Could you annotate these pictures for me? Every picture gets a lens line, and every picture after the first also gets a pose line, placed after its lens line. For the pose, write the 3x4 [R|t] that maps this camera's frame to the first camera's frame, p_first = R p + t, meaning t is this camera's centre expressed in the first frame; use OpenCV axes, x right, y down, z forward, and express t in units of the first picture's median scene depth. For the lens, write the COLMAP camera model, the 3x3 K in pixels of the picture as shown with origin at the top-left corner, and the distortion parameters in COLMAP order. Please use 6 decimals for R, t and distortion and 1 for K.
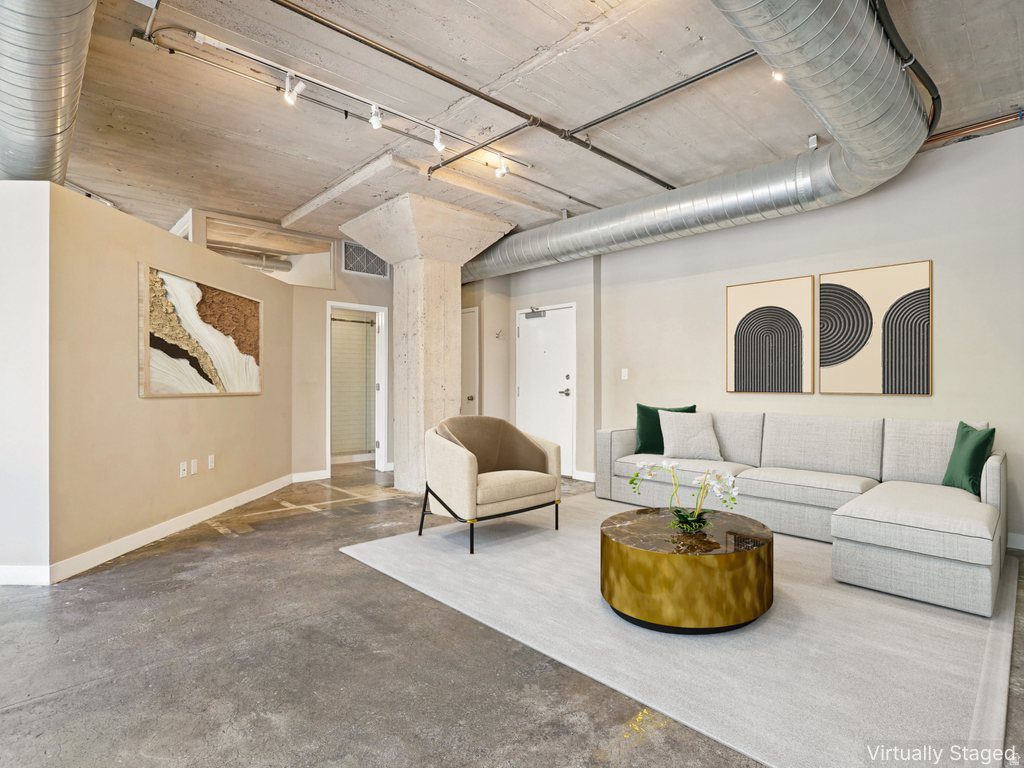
lens RADIAL K [[526.5, 0, 501.8], [0, 526.5, 385.9], [0, 0, 1]] dist [-0.048465, 0.014788]
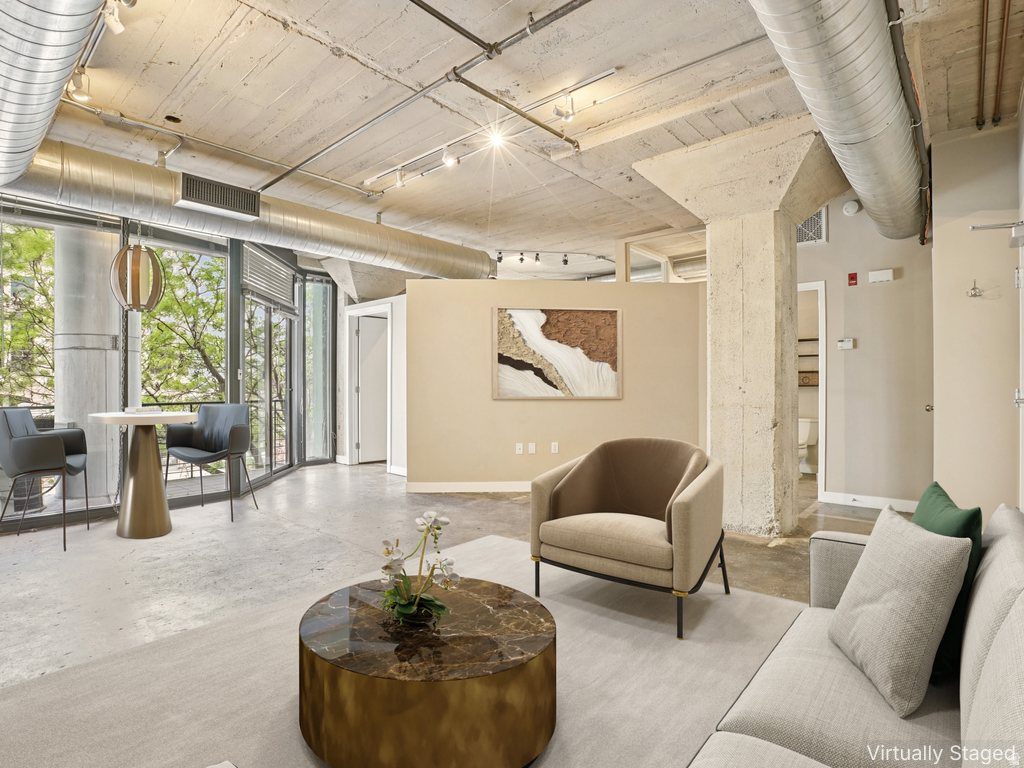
lens RADIAL K [[526.5, 0, 516.5], [0, 526.5, 348.9], [0, 0, 1]] dist [-0.048465, 0.014788]
pose [[0.114495, -0.076864, -0.990446, 0.678017], [0.011073, 0.997039, -0.076096, -0.004751], [0.993362, -0.002255, 0.115007, 0.781875]]
